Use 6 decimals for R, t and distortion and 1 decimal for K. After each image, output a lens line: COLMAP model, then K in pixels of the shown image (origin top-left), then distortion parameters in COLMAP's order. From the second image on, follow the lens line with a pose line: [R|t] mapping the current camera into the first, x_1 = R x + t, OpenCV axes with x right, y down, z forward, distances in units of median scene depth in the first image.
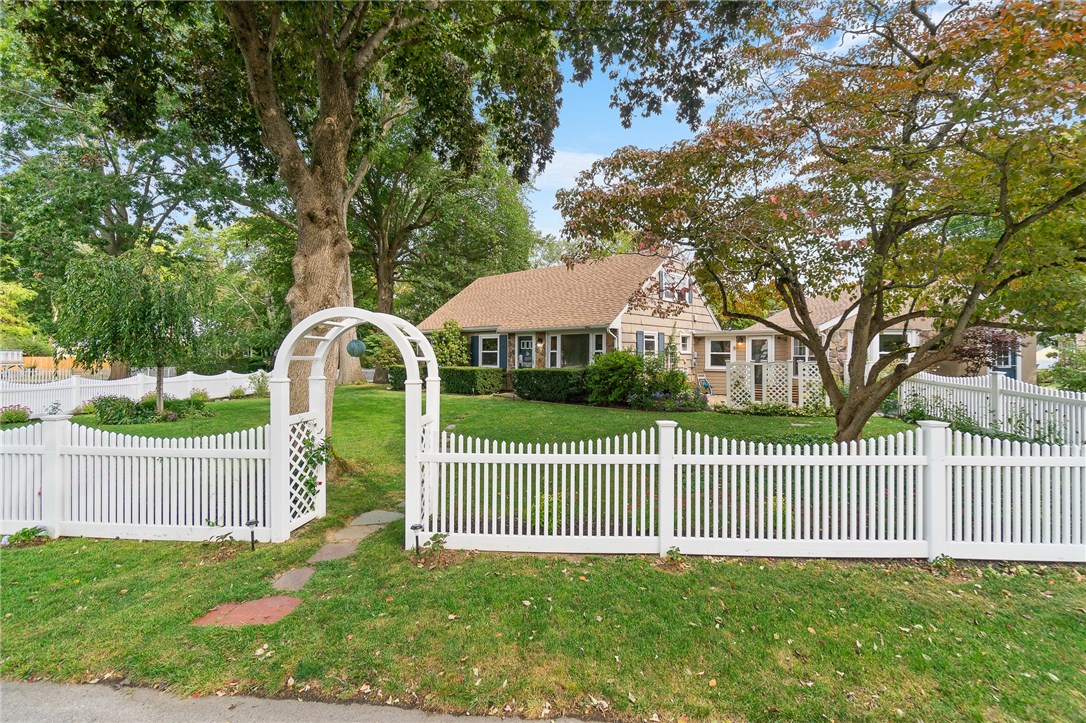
lens RADIAL K [[472.1, 0, 541.5], [0, 472.1, 358.5], [0, 0, 1]] dist [0.000127, -0.000060]
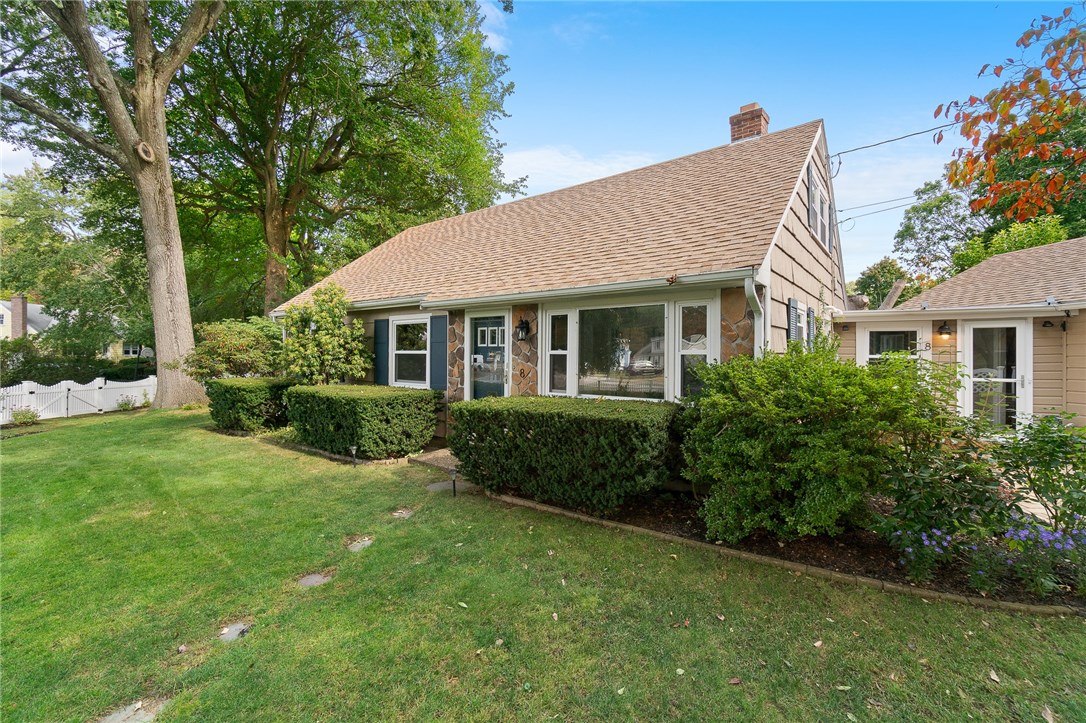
lens RADIAL K [[472.1, 0, 550.1], [0, 472.1, 356.8], [0, 0, 1]] dist [0.000127, -0.000060]
pose [[0.995450, 0.000672, 0.095284, -0.019022], [-0.000451, 0.999997, -0.002336, -0.009799], [-0.095285, 0.002283, 0.995447, 0.567533]]
